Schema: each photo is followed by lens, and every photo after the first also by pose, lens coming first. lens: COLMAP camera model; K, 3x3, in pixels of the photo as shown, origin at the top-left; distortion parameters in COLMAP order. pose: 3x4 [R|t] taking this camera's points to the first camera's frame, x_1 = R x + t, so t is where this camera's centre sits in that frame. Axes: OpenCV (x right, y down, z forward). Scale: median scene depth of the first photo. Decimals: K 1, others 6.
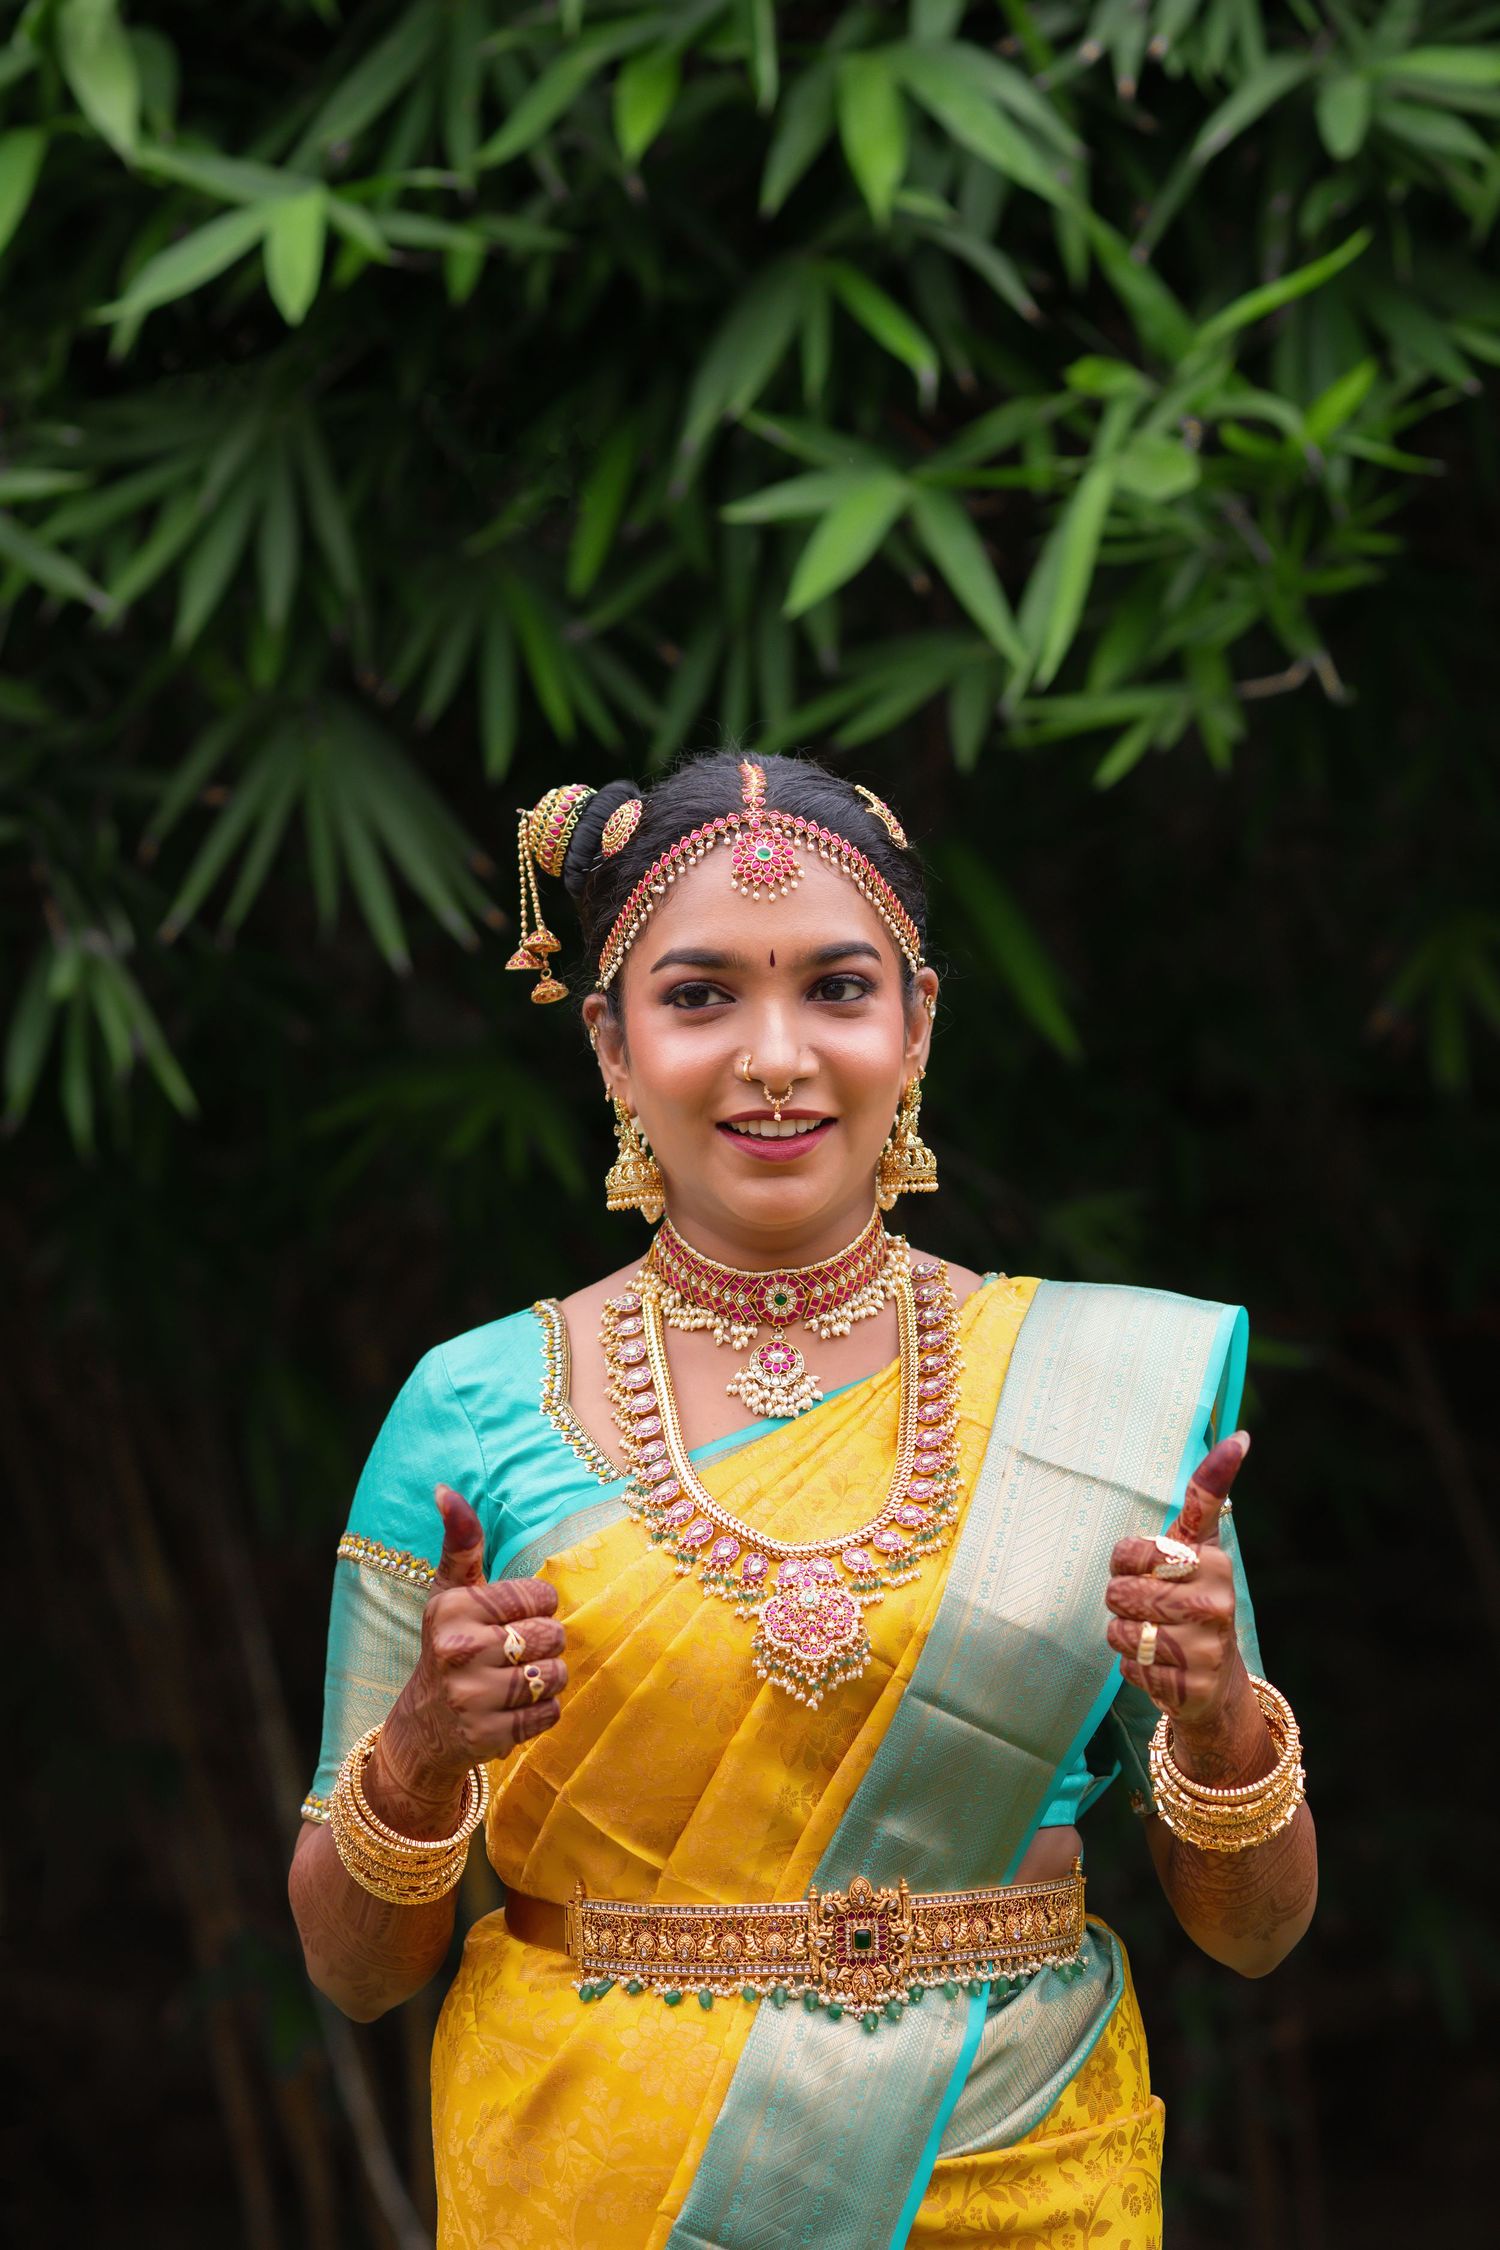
lens RADIAL K [[6581.5, 0, 754.8], [0, 6581.5, 1121.9], [0, 0, 1]] dist [0.175343, 0.000000]
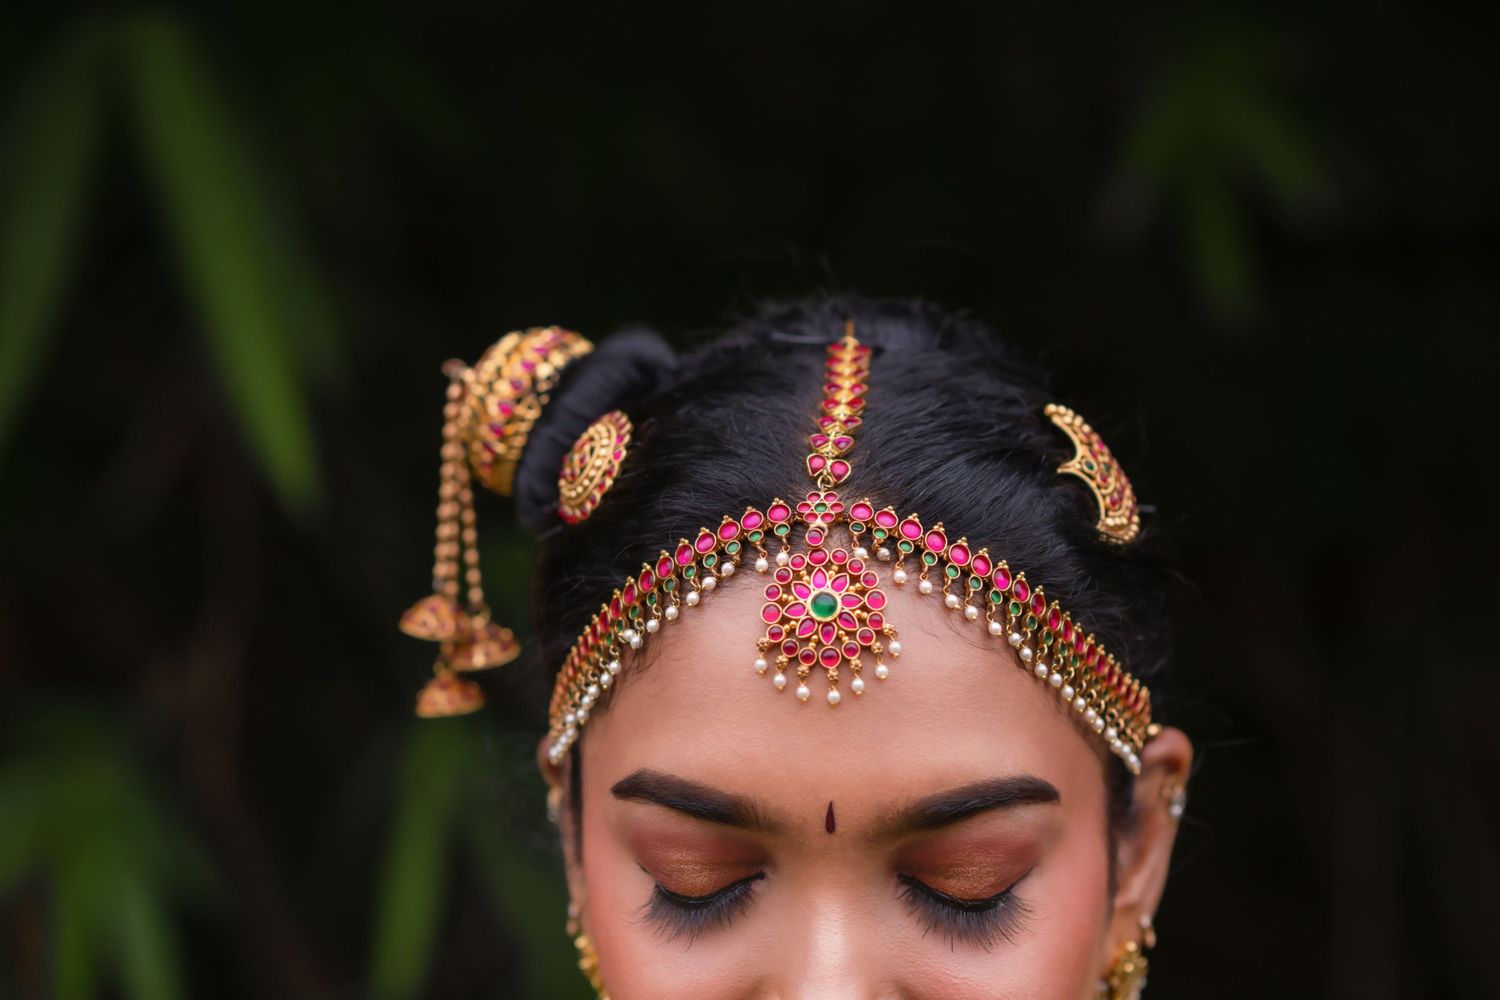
lens RADIAL K [[4387.7, 0, 757.3], [0, 4387.7, 492.5], [0, 0, 1]] dist [0.175343, 0.000000]
pose [[0.991875, 0.056979, -0.113745, 0.033192], [-0.035414, 0.982417, 0.183310, -0.109000], [0.122190, -0.177792, 0.976453, 0.668807]]
